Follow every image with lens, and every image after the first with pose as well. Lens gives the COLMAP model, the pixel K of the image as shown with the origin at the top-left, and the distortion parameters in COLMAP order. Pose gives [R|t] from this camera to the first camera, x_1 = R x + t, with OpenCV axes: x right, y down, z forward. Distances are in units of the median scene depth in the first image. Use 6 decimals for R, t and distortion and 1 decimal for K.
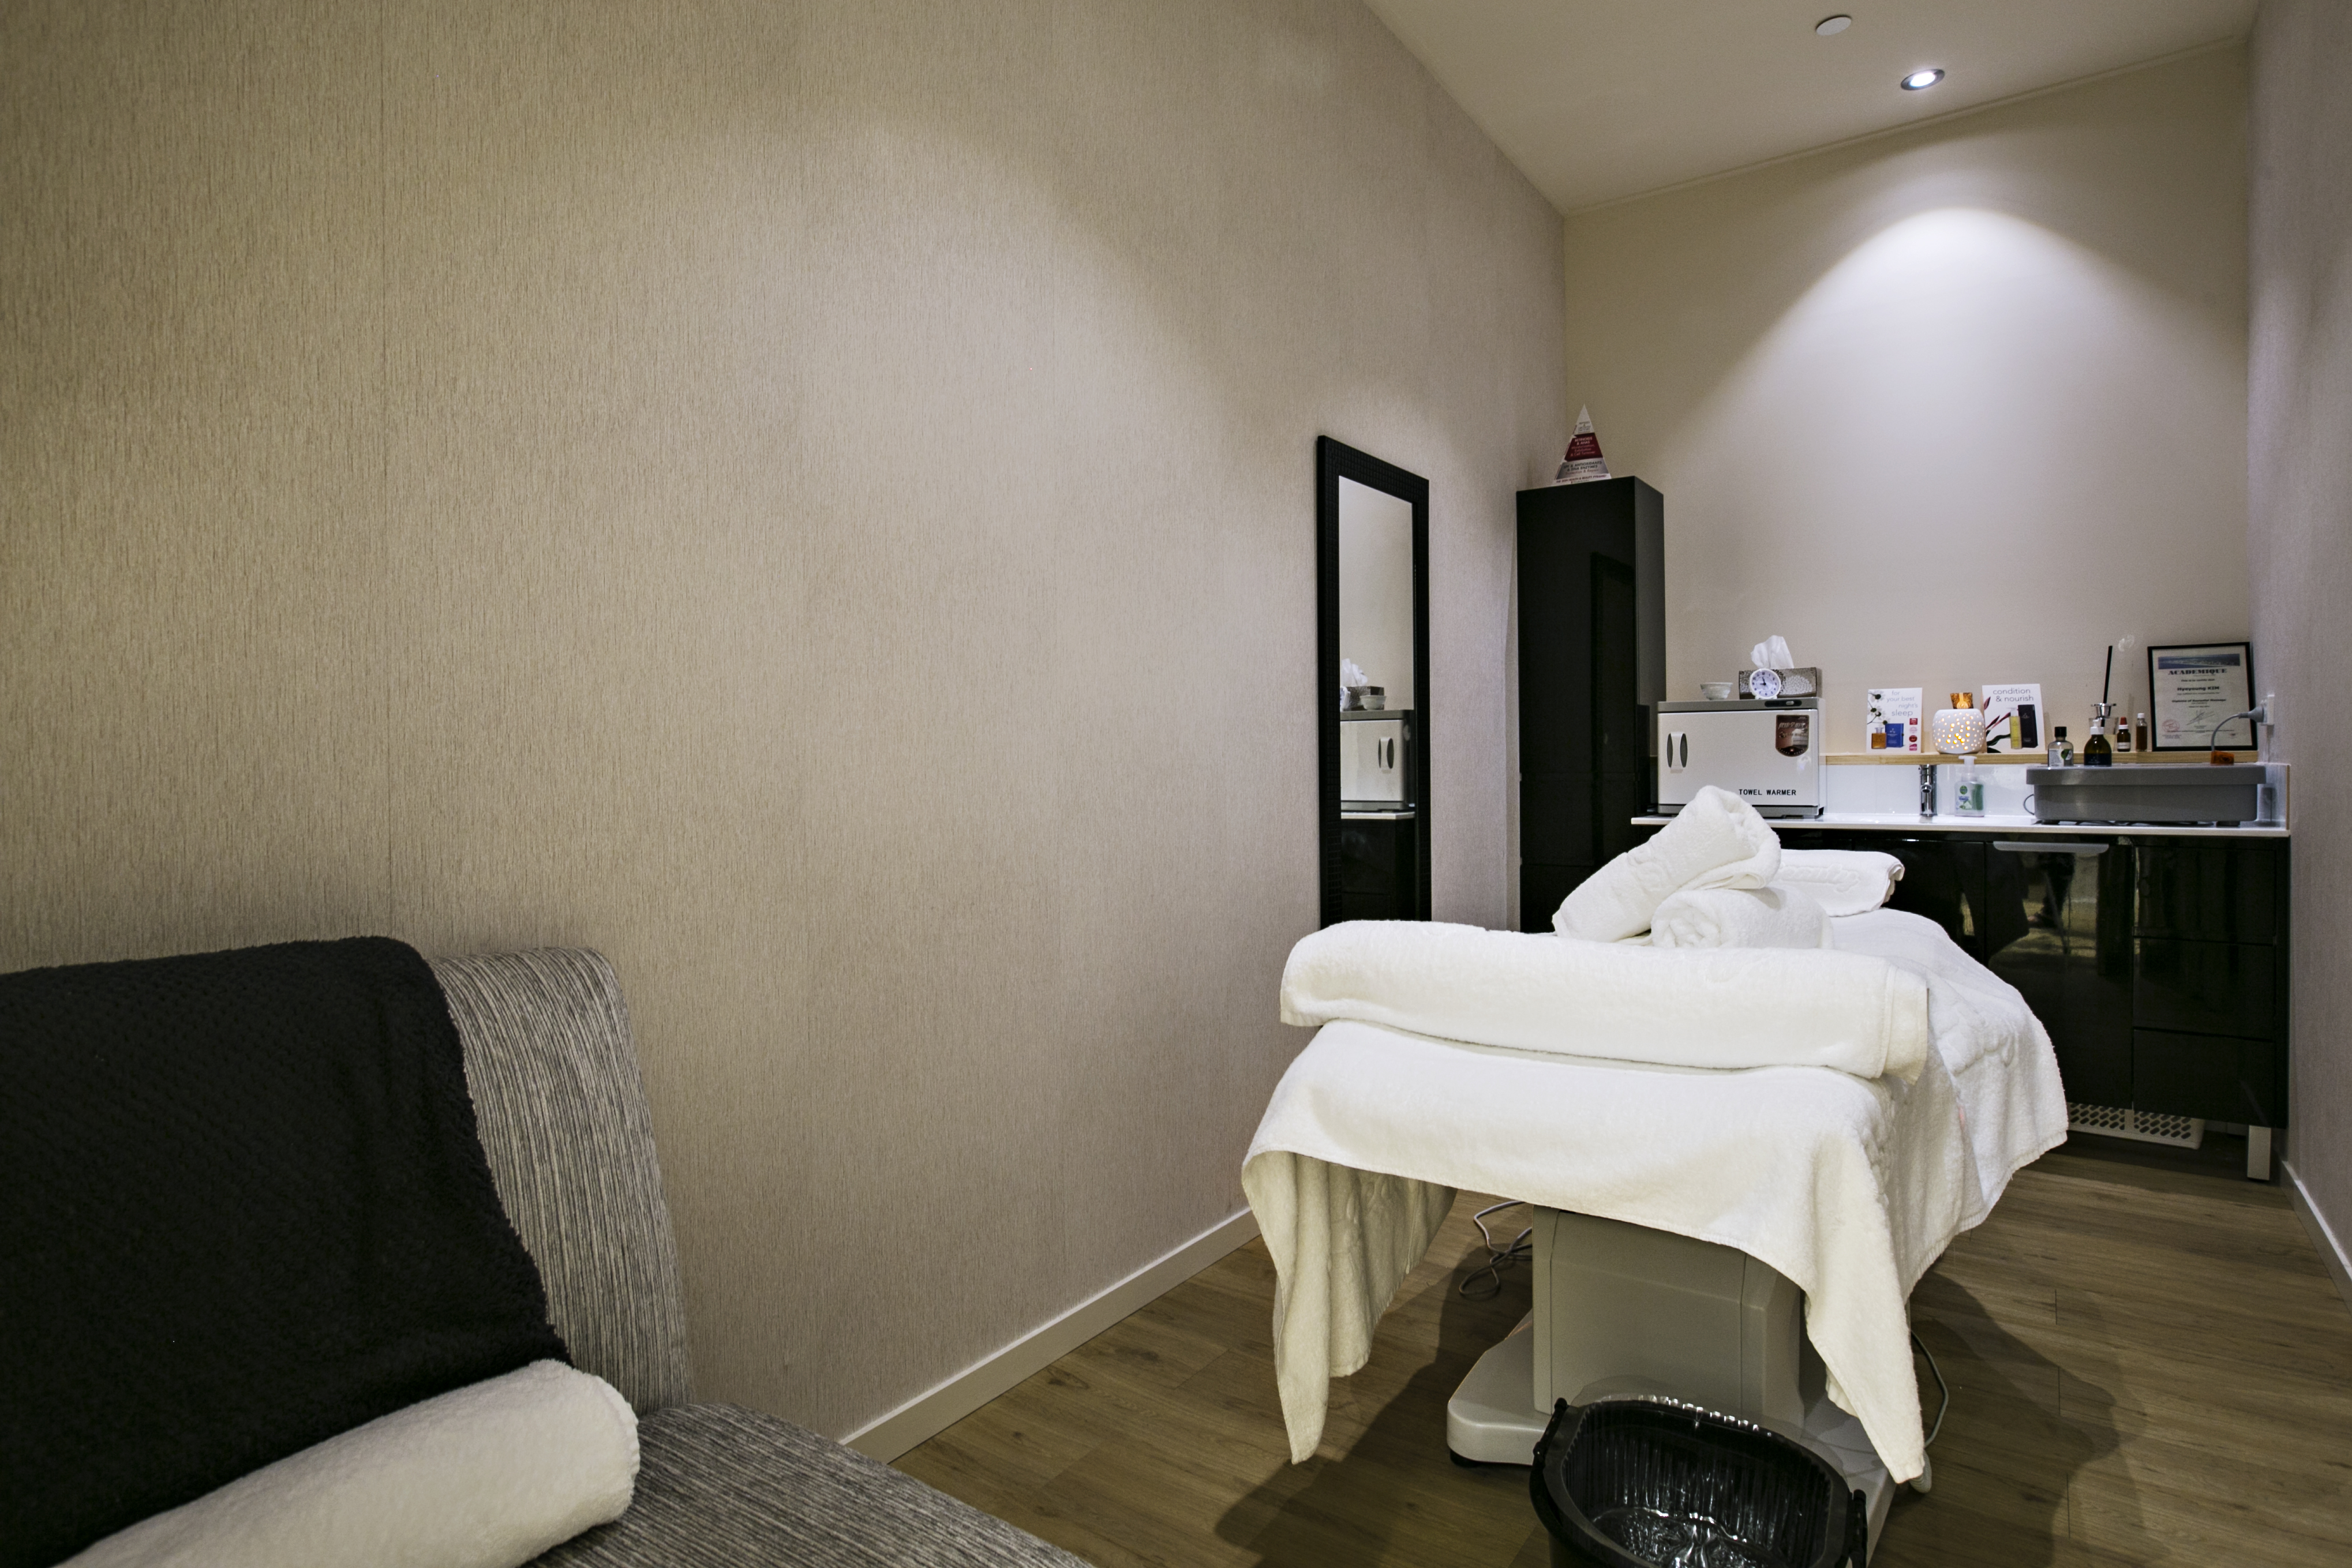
lens RADIAL K [[1200.1, 0, 1176.0], [0, 1200.1, 784.0], [0, 0, 1]] dist [-0.001028, -0.000119]
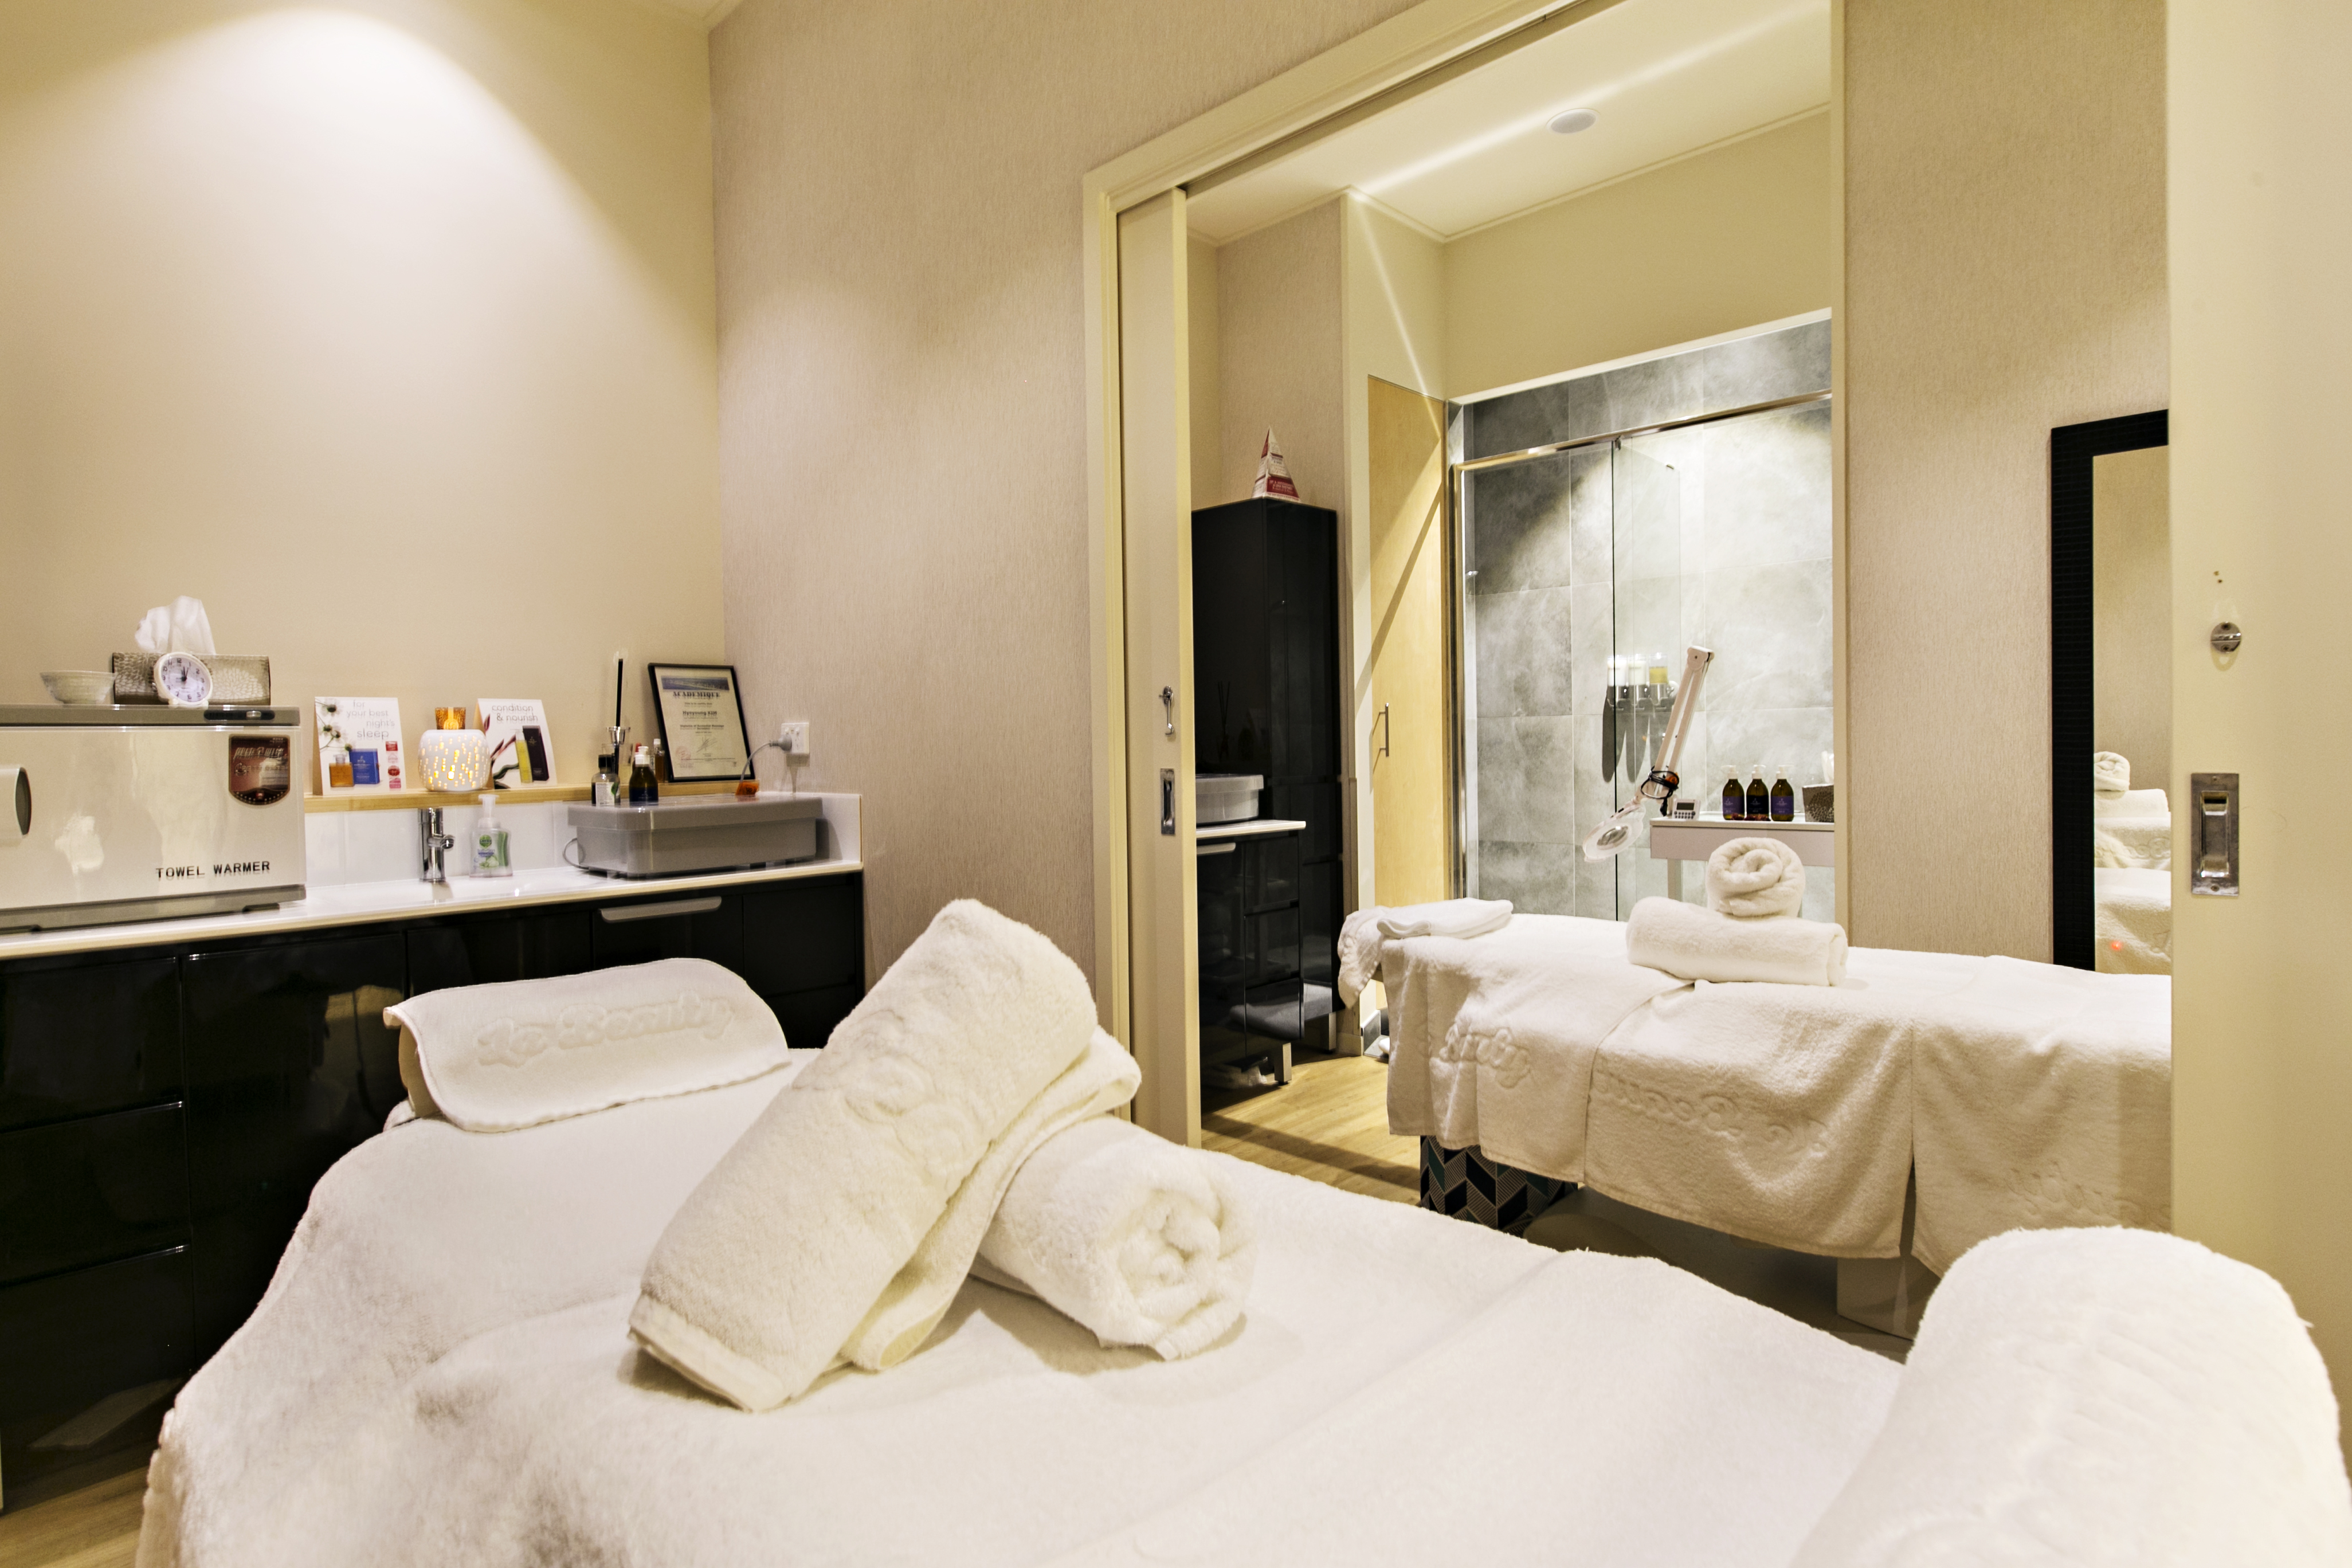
lens RADIAL K [[1200.2, 0, 1176.0], [0, 1200.2, 784.0], [0, 0, 1]] dist [-0.001028, -0.000119]
pose [[0.157846, -0.026235, 0.987115, 0.002805], [0.040919, 0.998962, 0.020007, -0.027040], [-0.986616, 0.037233, 0.158756, 0.460468]]
